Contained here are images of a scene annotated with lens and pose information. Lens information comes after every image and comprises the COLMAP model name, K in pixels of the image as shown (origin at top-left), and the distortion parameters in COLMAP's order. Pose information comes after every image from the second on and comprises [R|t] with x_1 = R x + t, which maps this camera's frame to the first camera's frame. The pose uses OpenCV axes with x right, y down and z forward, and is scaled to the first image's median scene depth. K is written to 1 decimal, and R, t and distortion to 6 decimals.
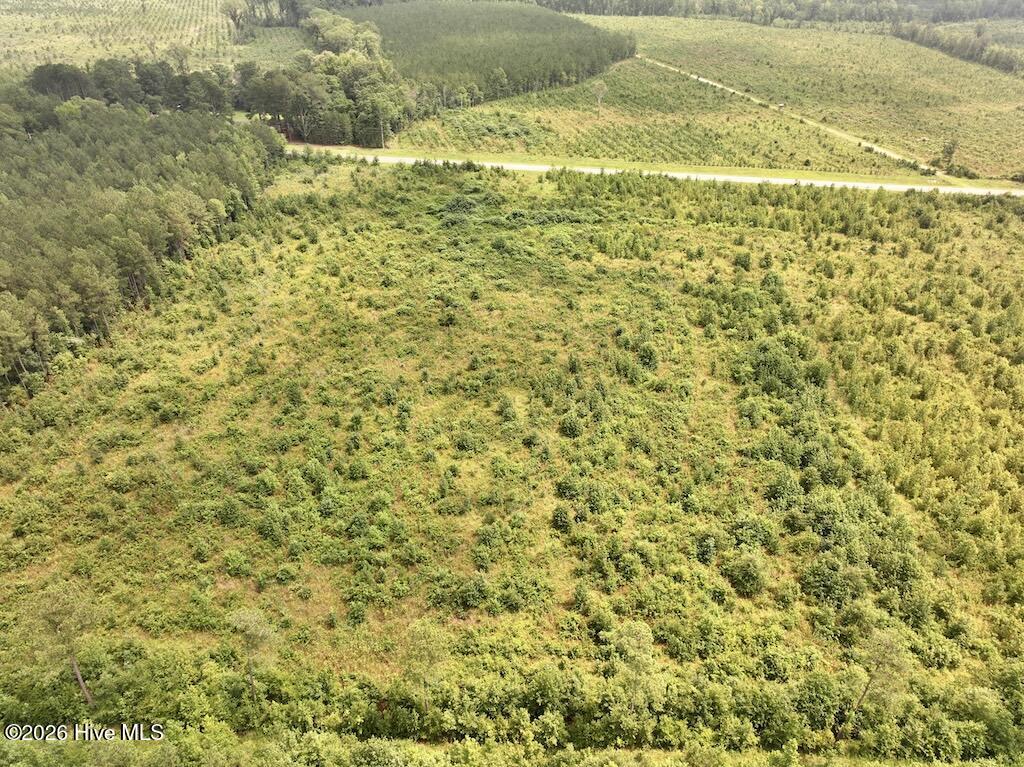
lens RADIAL K [[719.7, 0, 518.5], [0, 719.7, 379.0], [0, 0, 1]] dist [-0.005024, 0.020305]
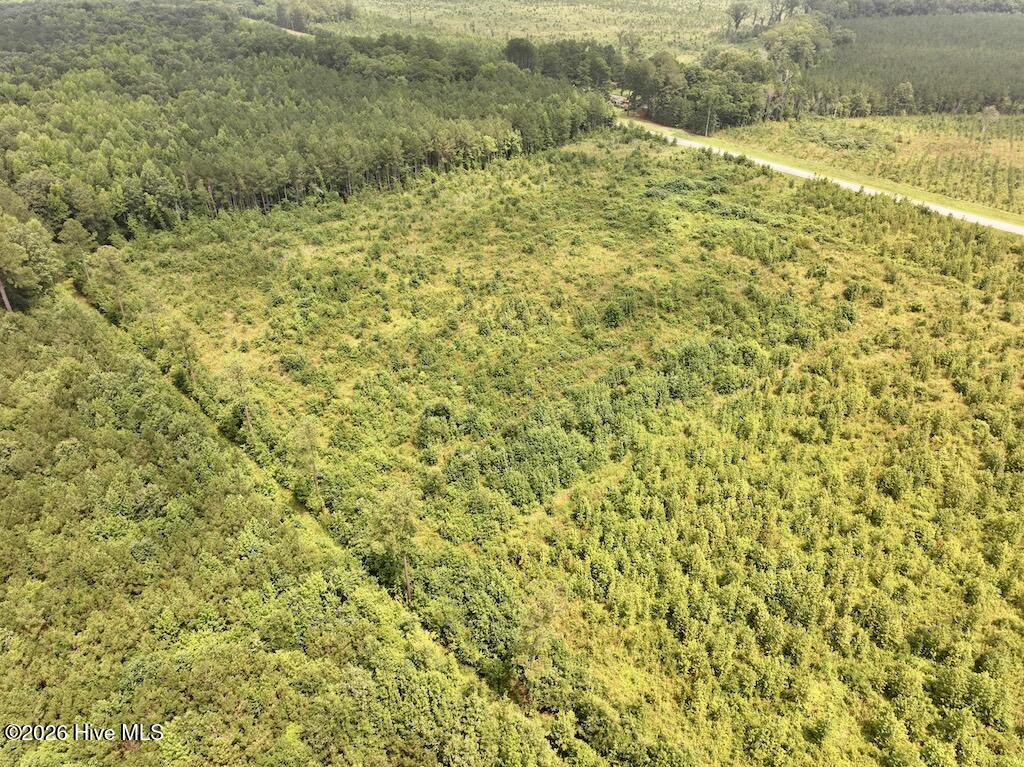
lens RADIAL K [[719.7, 0, 519.1], [0, 719.7, 381.1], [0, 0, 1]] dist [-0.005024, 0.020305]
pose [[0.712238, 0.362650, -0.601001, 0.450641], [-0.367234, 0.922191, 0.121254, -0.010335], [0.598210, 0.134346, 0.789997, 0.030236]]
